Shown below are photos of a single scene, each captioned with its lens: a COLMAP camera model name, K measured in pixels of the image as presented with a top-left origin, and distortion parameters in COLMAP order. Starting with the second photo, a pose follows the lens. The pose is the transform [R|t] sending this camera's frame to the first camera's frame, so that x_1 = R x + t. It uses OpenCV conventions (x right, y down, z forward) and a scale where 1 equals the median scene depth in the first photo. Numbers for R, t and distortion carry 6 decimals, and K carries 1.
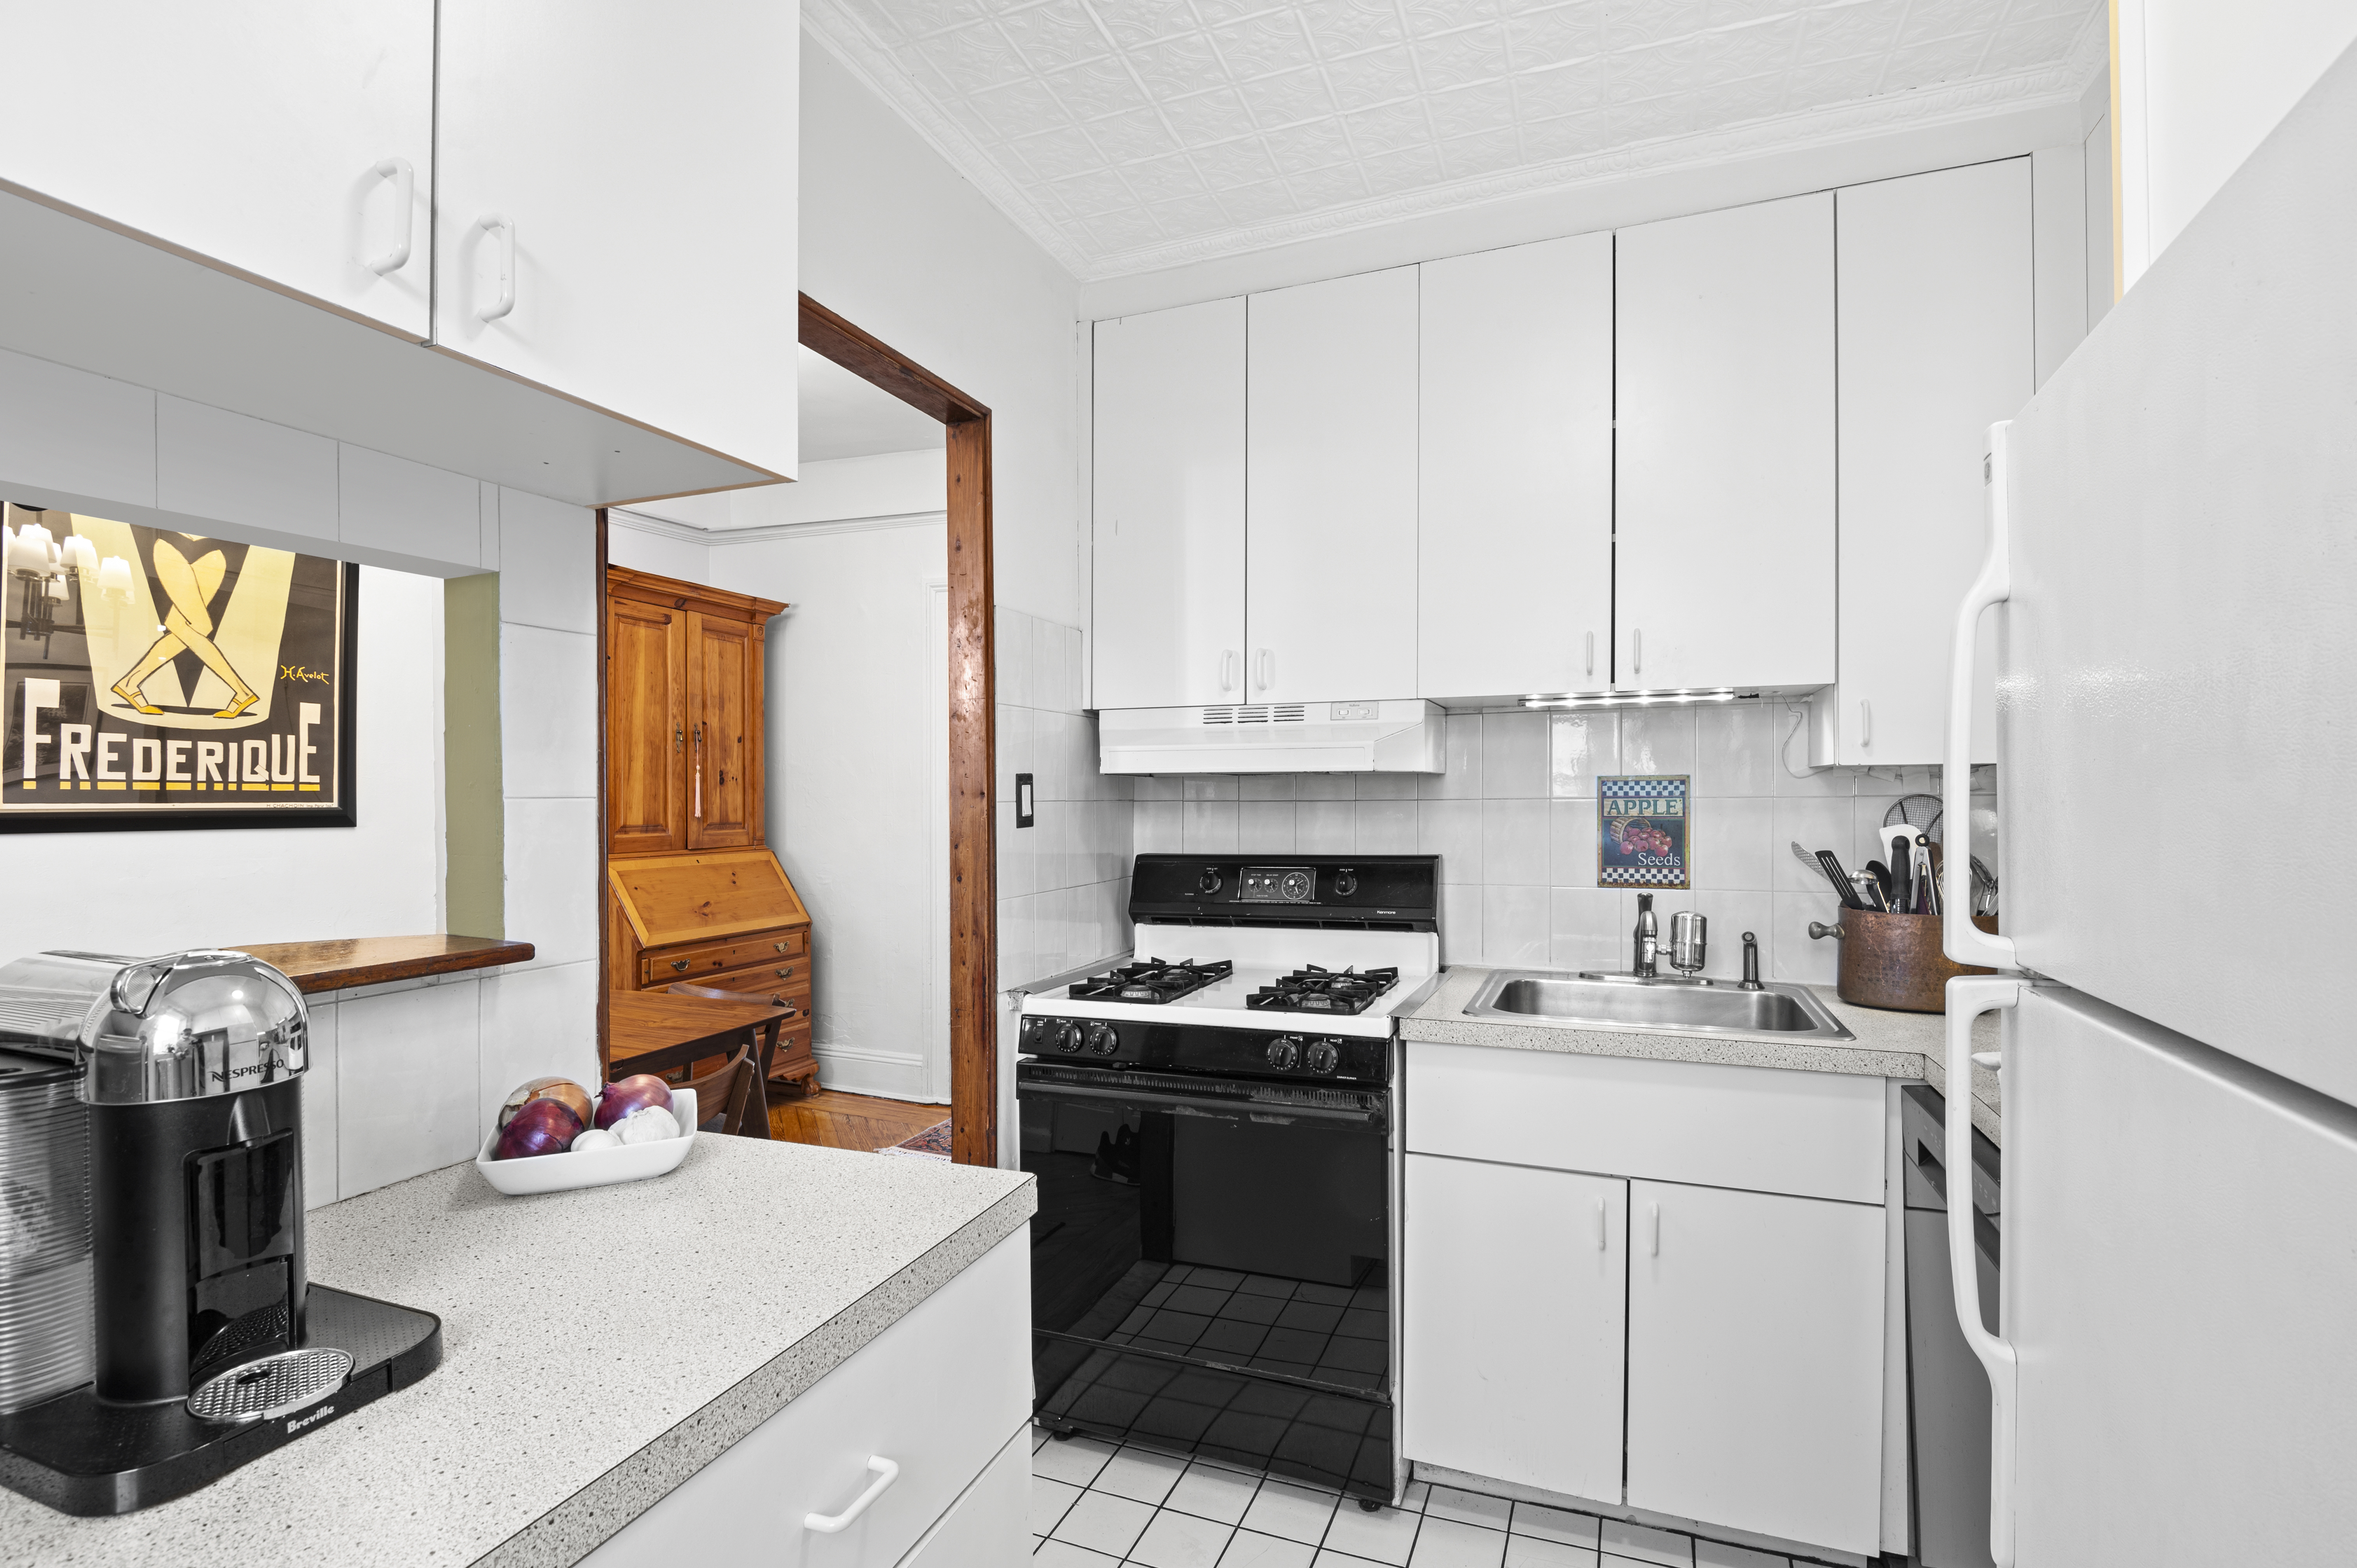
lens RADIAL K [[1104.4, 0, 1178.5], [0, 1104.4, 784.0], [0, 0, 1]] dist [-0.001594, -0.000422]
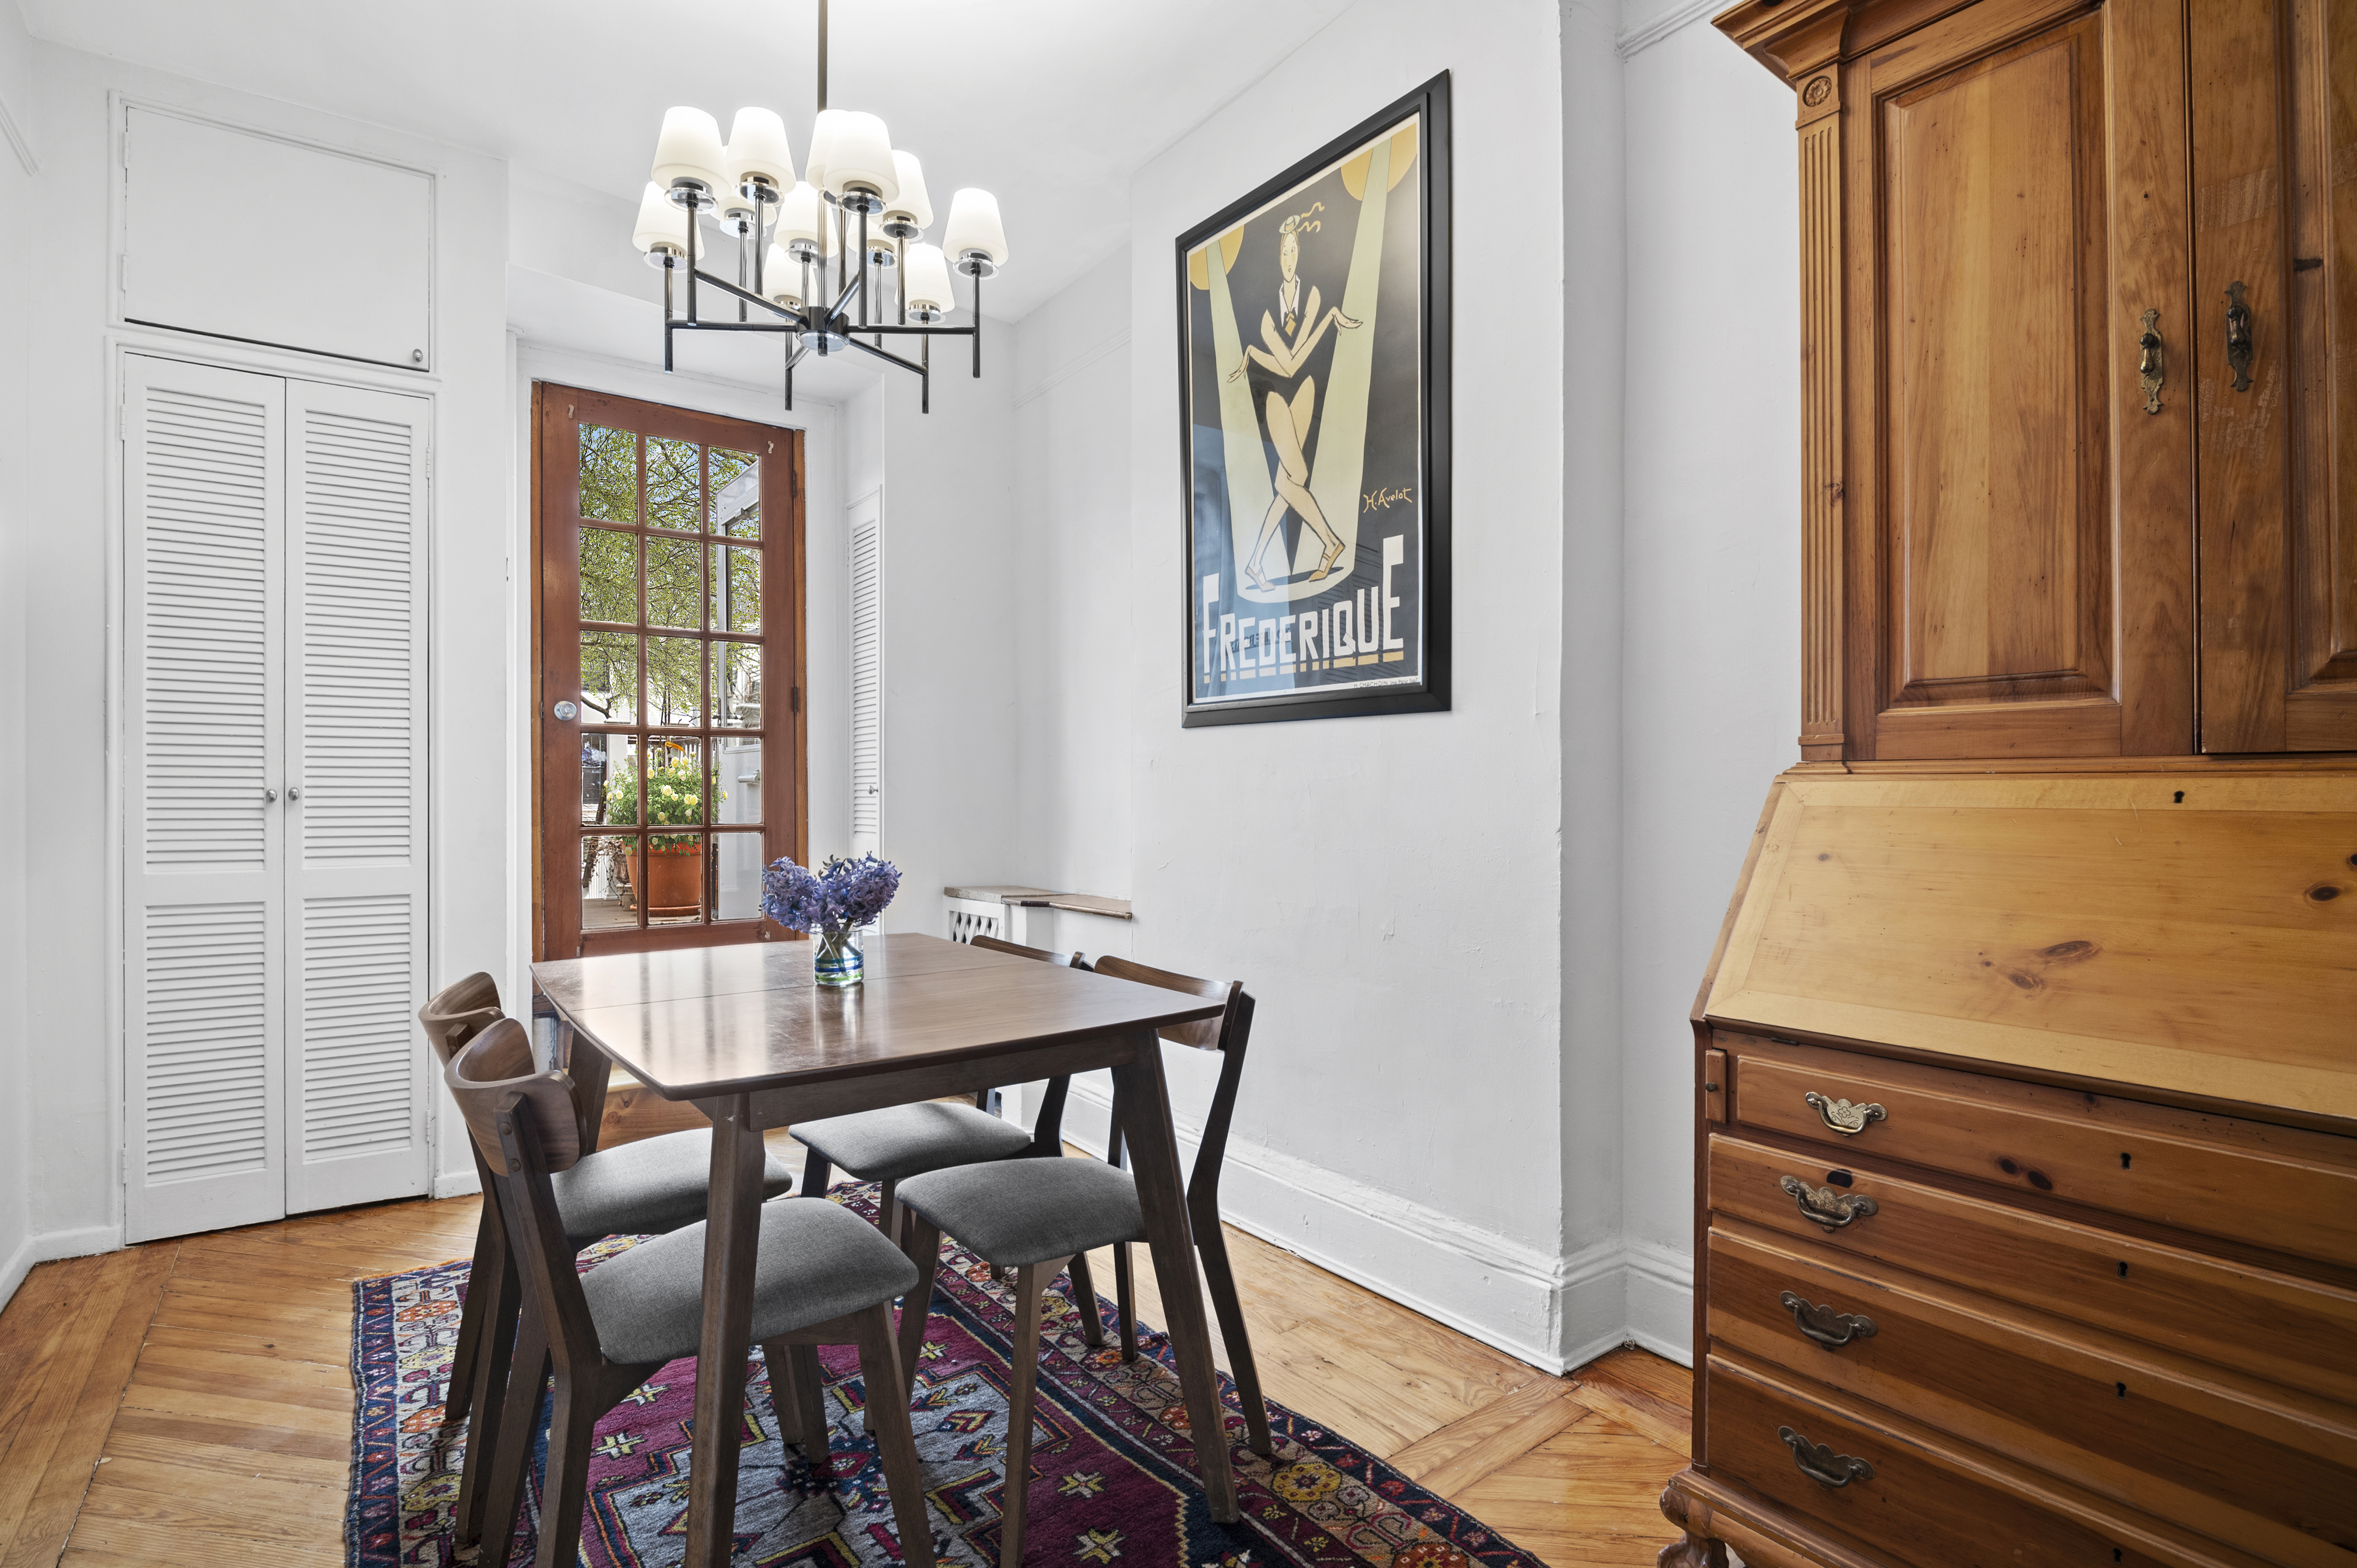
lens RADIAL K [[1190.0, 0, 1178.5], [0, 1190.0, 784.0], [0, 0, 1]] dist [-0.001657, -0.000228]
pose [[-0.551639, -0.002328, -0.834080, -0.083038], [0.013051, 0.999850, -0.011422, 0.094081], [0.833981, -0.017186, -0.551525, 1.343546]]
